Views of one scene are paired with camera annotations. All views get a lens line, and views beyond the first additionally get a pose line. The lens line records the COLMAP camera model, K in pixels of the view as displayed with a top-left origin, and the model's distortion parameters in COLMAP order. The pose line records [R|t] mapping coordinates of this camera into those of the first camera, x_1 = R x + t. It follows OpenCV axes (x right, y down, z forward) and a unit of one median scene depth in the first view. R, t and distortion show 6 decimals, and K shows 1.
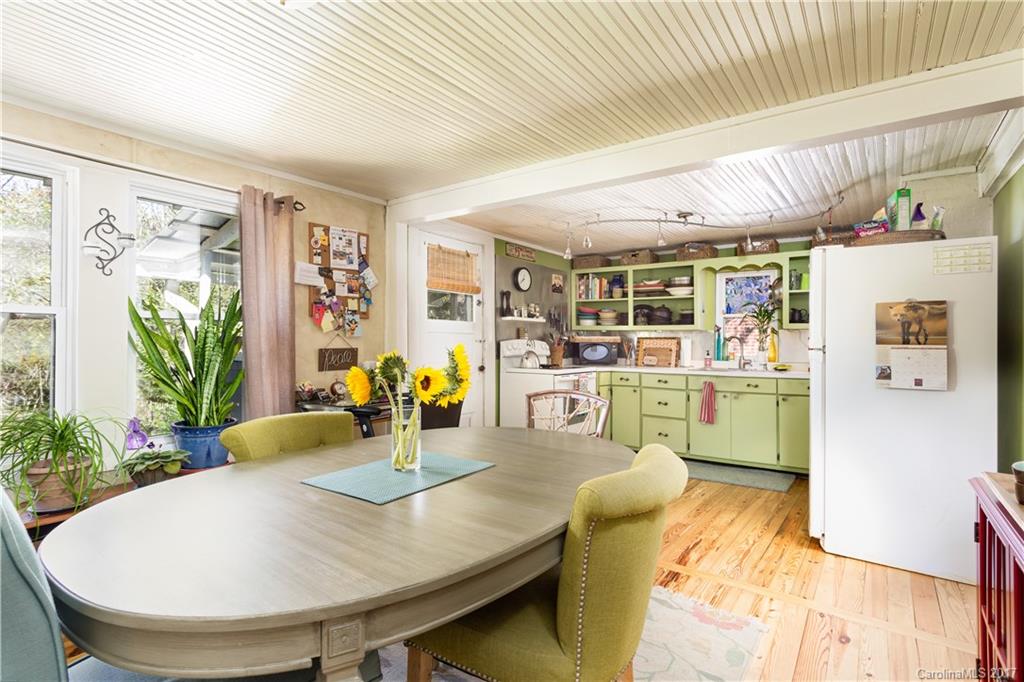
lens RADIAL K [[488.4, 0, 518.1], [0, 488.4, 336.6], [0, 0, 1]] dist [0.004663, -0.000226]
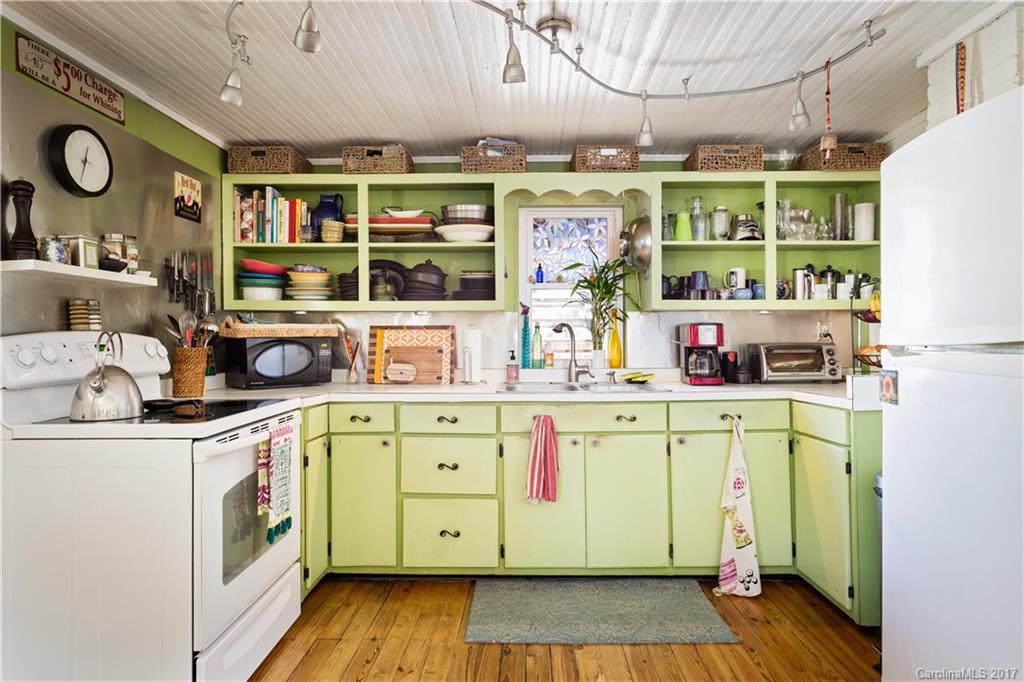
lens RADIAL K [[592.3, 0, 503.3], [0, 592.3, 327.4], [0, 0, 1]] dist [-0.005901, 0.002483]
pose [[0.824543, -0.003332, 0.565790, 0.018342], [0.002810, 0.999994, 0.001793, 0.002675], [-0.565792, 0.000112, 0.824548, 0.485988]]
